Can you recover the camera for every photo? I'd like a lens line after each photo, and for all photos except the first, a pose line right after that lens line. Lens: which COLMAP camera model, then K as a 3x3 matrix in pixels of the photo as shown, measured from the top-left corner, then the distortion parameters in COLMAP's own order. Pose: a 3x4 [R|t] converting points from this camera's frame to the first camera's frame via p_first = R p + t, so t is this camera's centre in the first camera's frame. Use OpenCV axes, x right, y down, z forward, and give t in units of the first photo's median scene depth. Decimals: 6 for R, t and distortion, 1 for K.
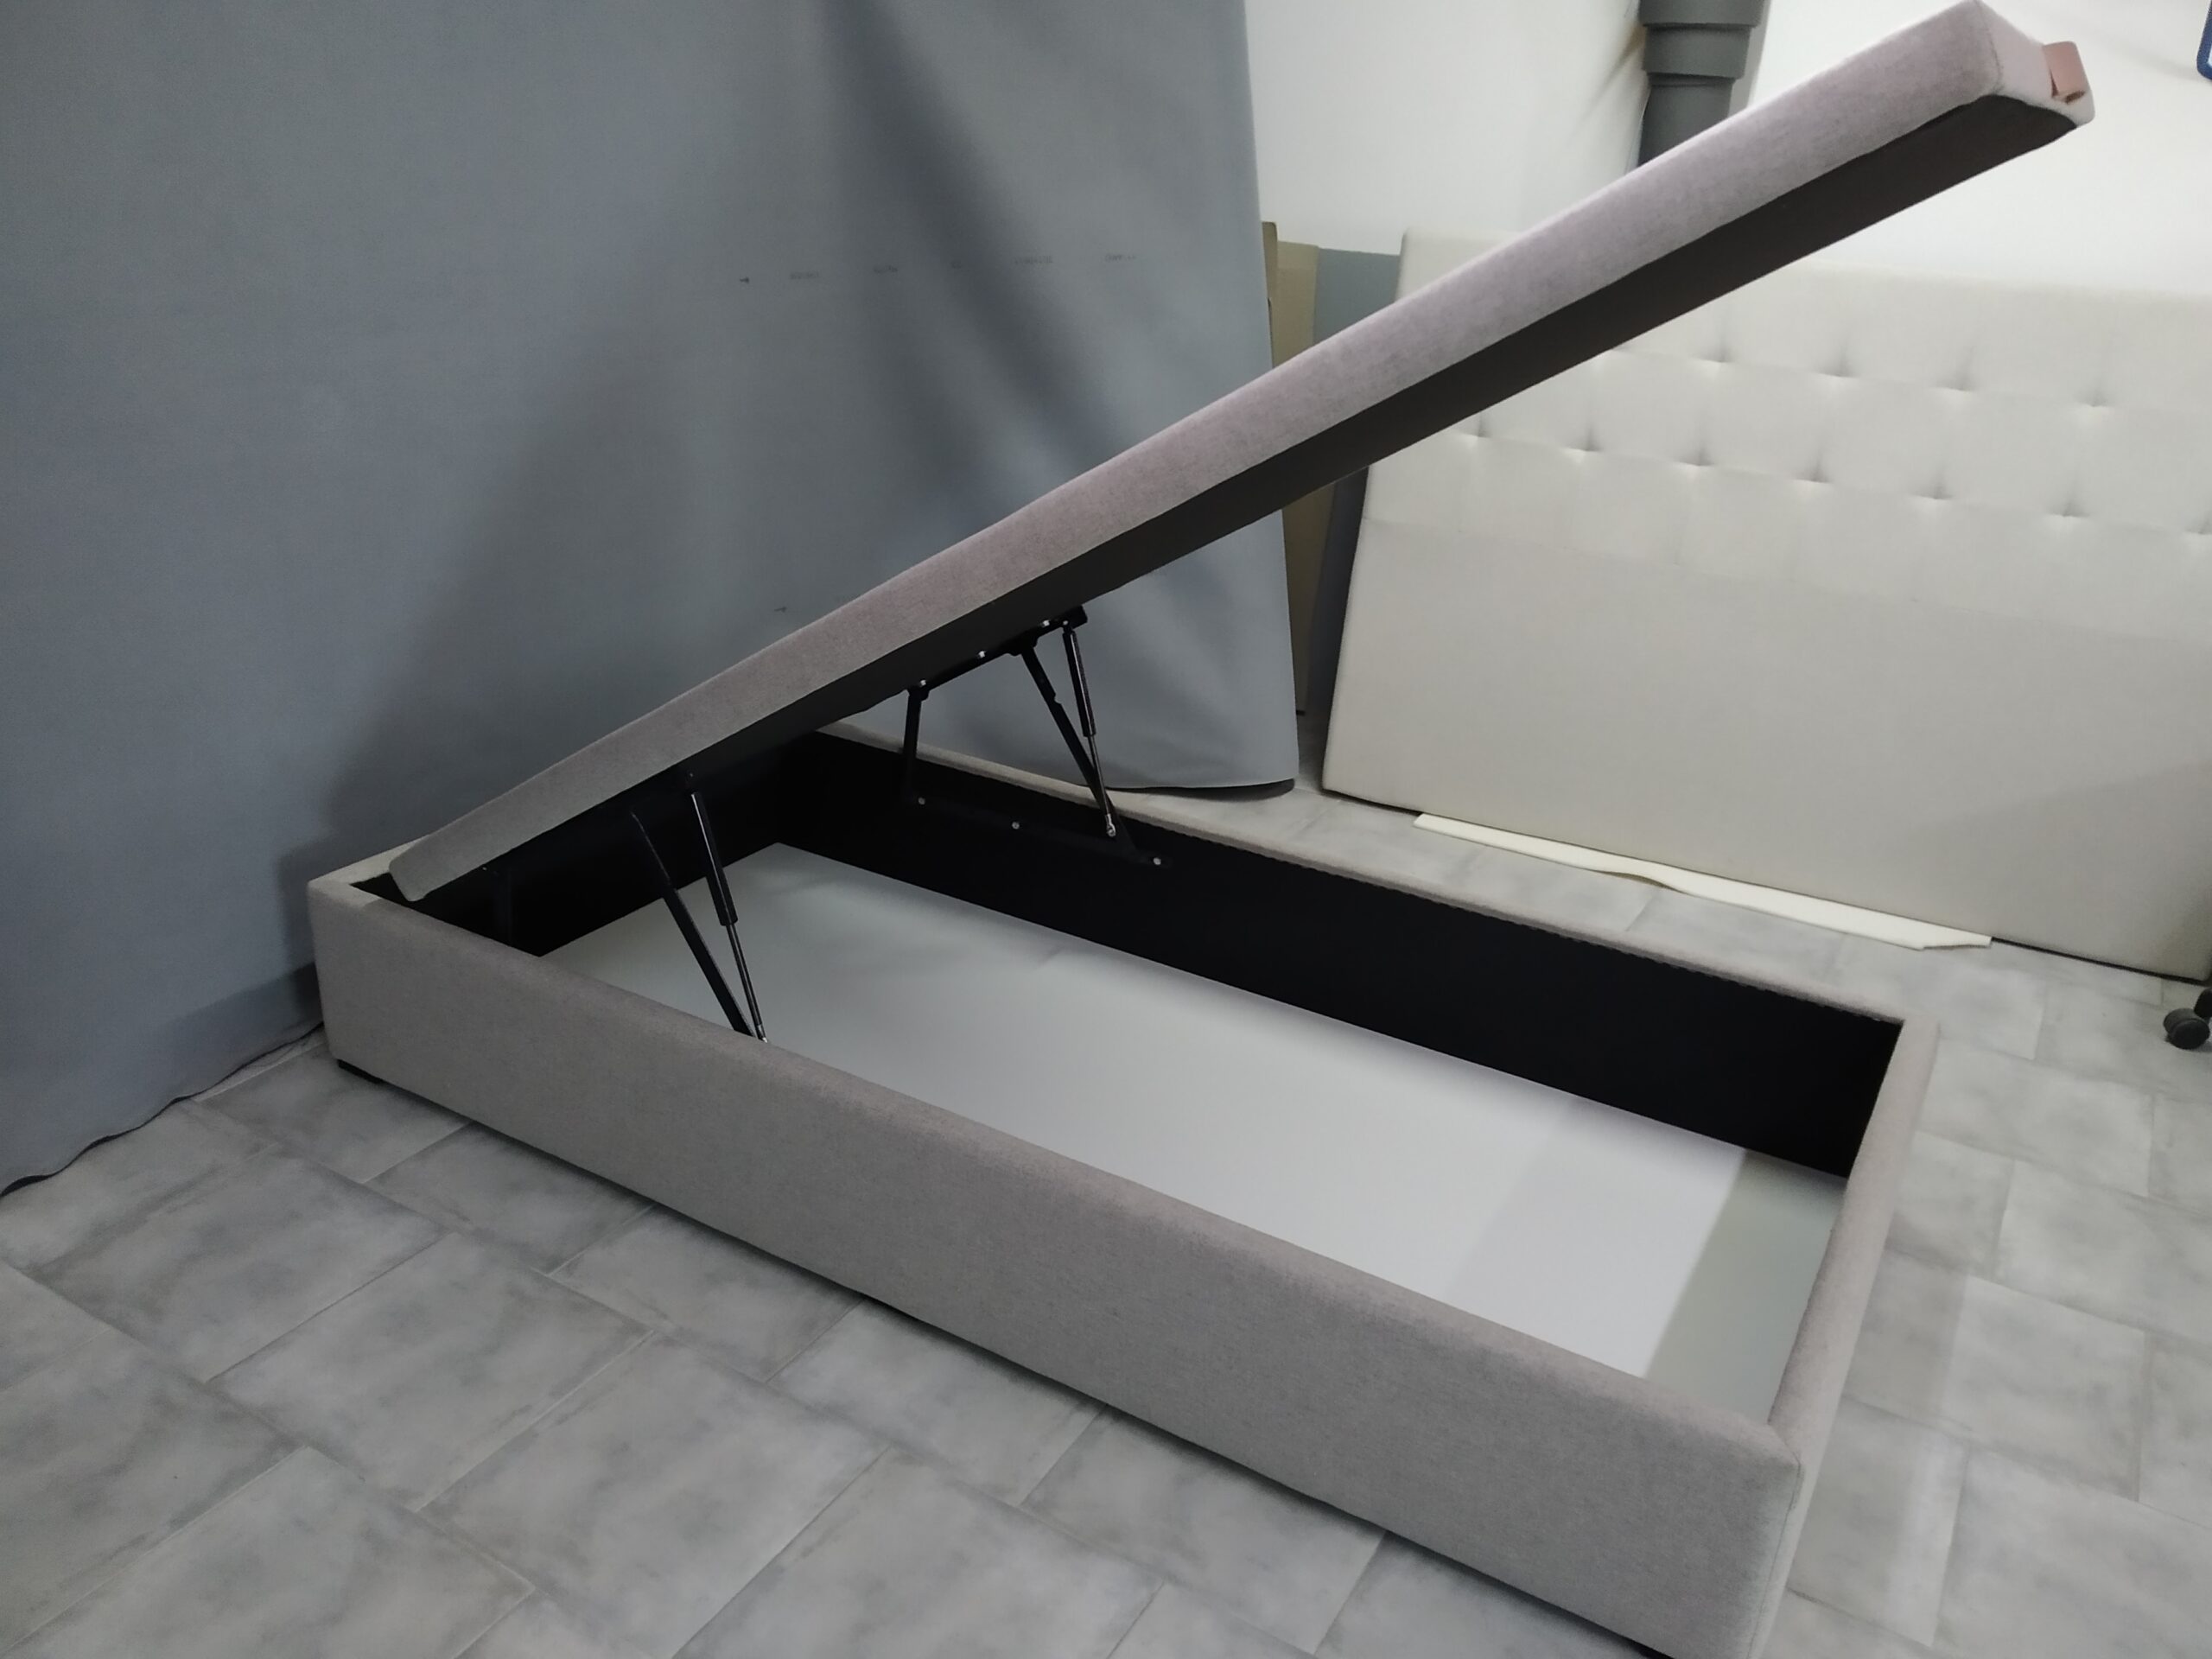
lens RADIAL K [[1702.3, 0, 1106.0], [0, 1702.3, 829.5], [0, 0, 1]] dist [0.014659, 0.002064]
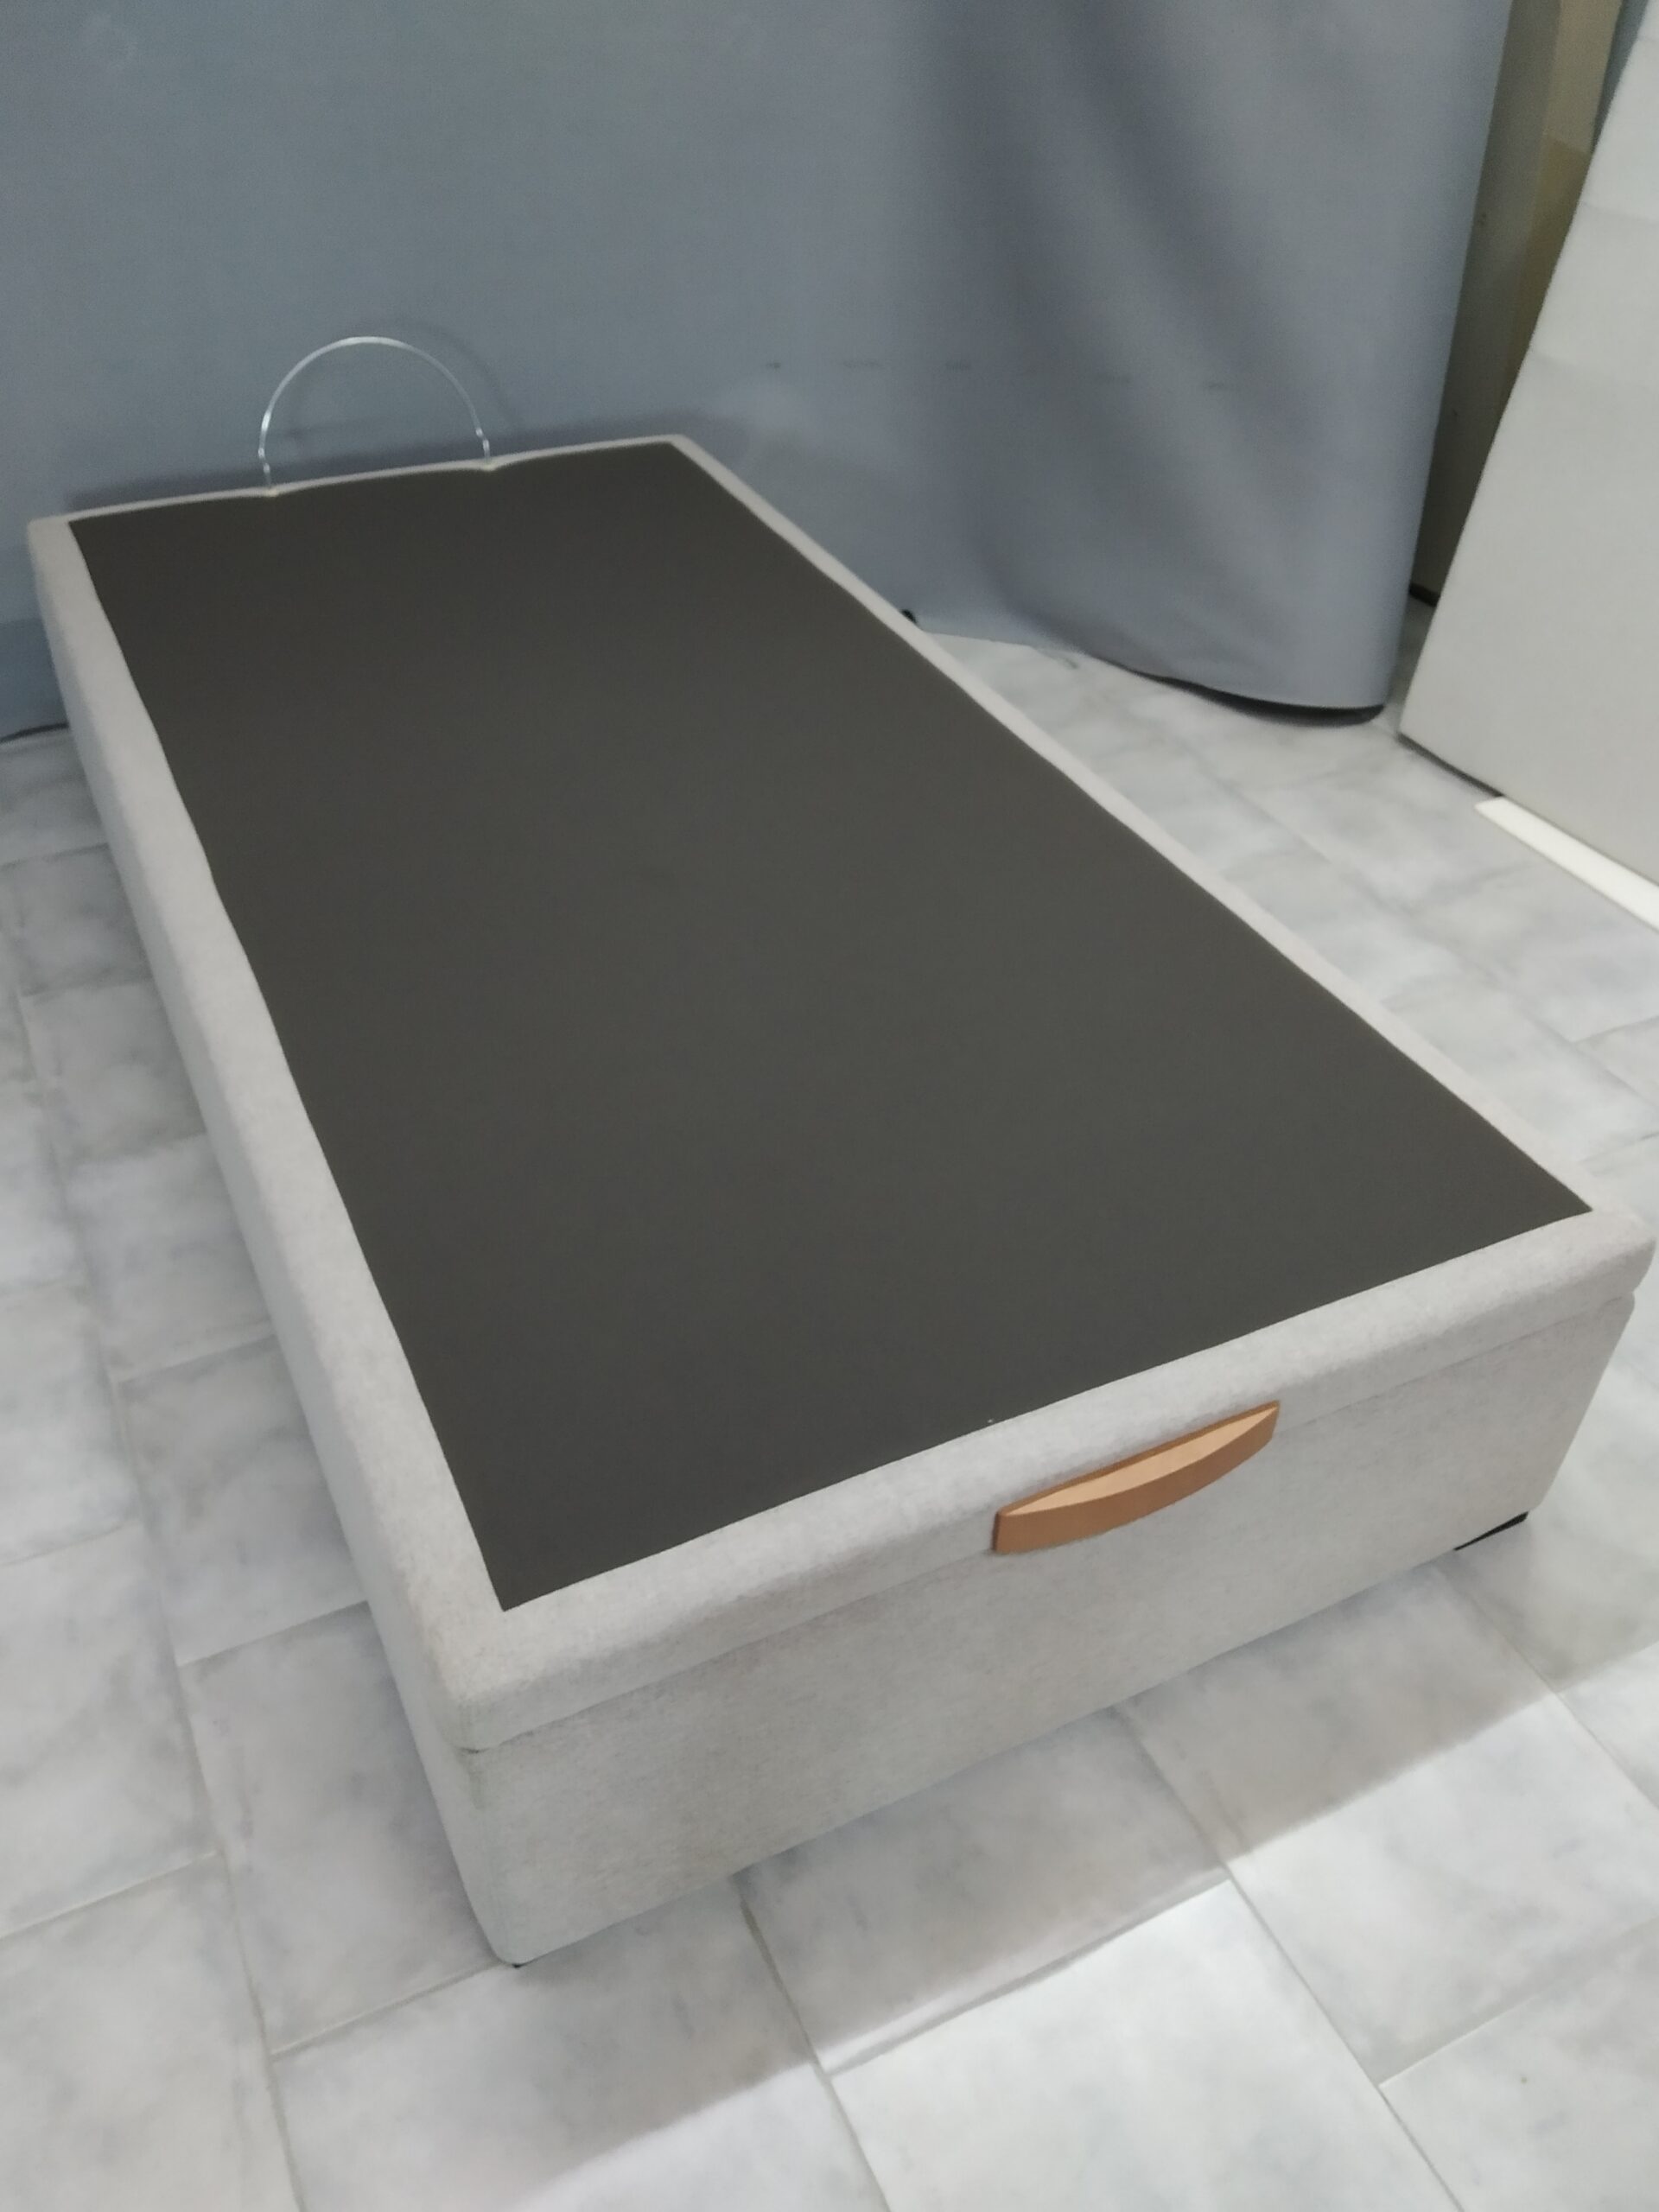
lens RADIAL K [[1687.0, 0, 829.5], [0, 1687.0, 1106.0], [0, 0, 1]] dist [-0.000427, -0.000557]
pose [[0.836779, 0.329619, -0.437210, 0.580504], [-0.205742, 0.929266, 0.306814, -0.092342], [0.507416, -0.166783, 0.845407, 0.428214]]
